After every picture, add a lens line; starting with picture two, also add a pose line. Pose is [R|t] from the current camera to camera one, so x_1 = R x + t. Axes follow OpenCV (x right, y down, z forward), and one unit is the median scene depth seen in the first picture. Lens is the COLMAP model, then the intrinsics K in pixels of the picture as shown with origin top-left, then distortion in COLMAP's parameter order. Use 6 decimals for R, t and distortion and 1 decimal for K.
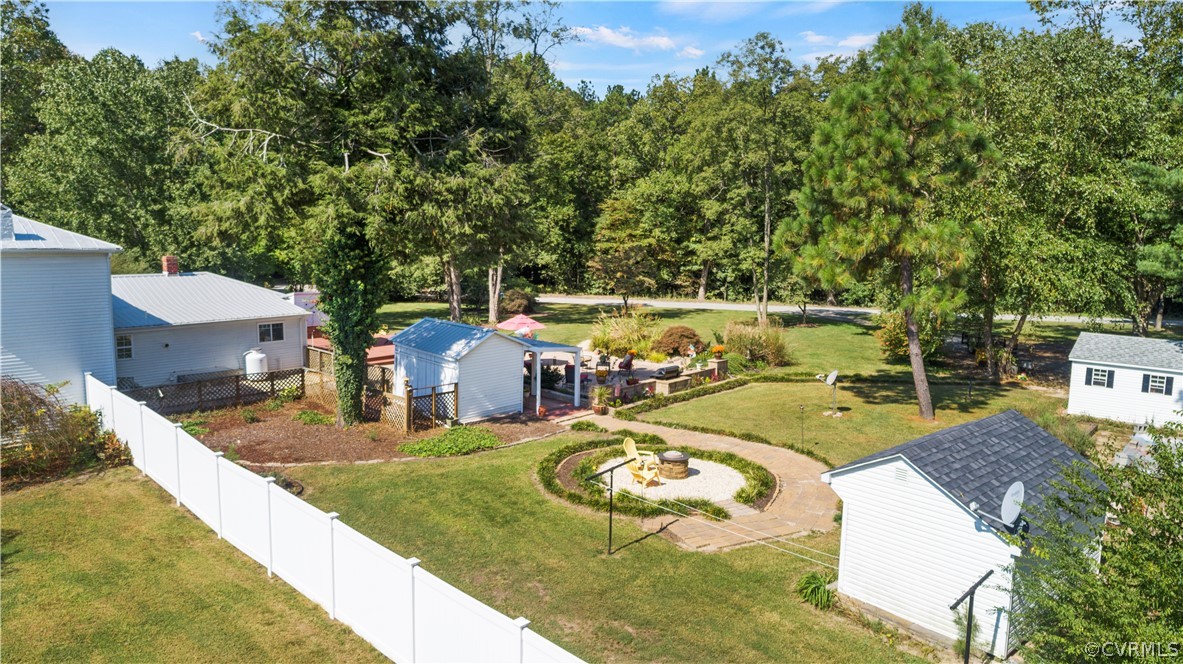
lens RADIAL K [[801.6, 0, 591.5], [0, 801.6, 332.0], [0, 0, 1]] dist [-0.012730, 0.002543]
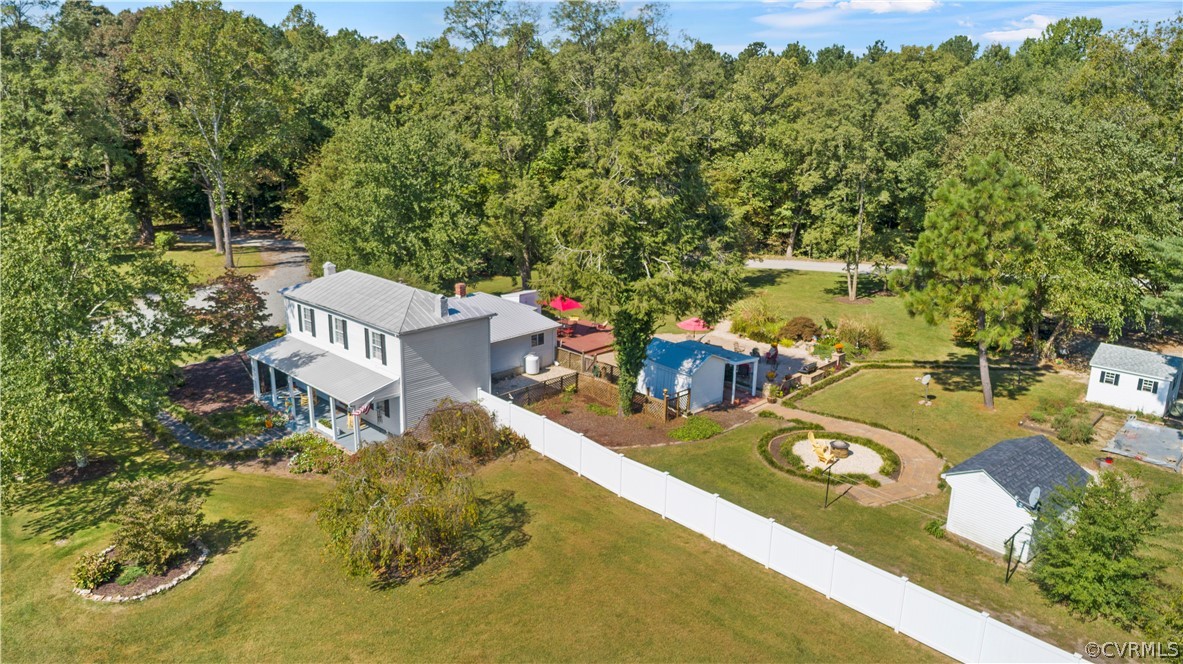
lens RADIAL K [[832.3, 0, 591.5], [0, 832.3, 332.0], [0, 0, 1]] dist [-0.004965, 0.004696]
pose [[0.999436, 0.005025, -0.033194, -0.308290], [-0.000522, 0.990941, 0.134295, -0.268298], [0.033568, -0.134202, 0.990385, -0.621658]]
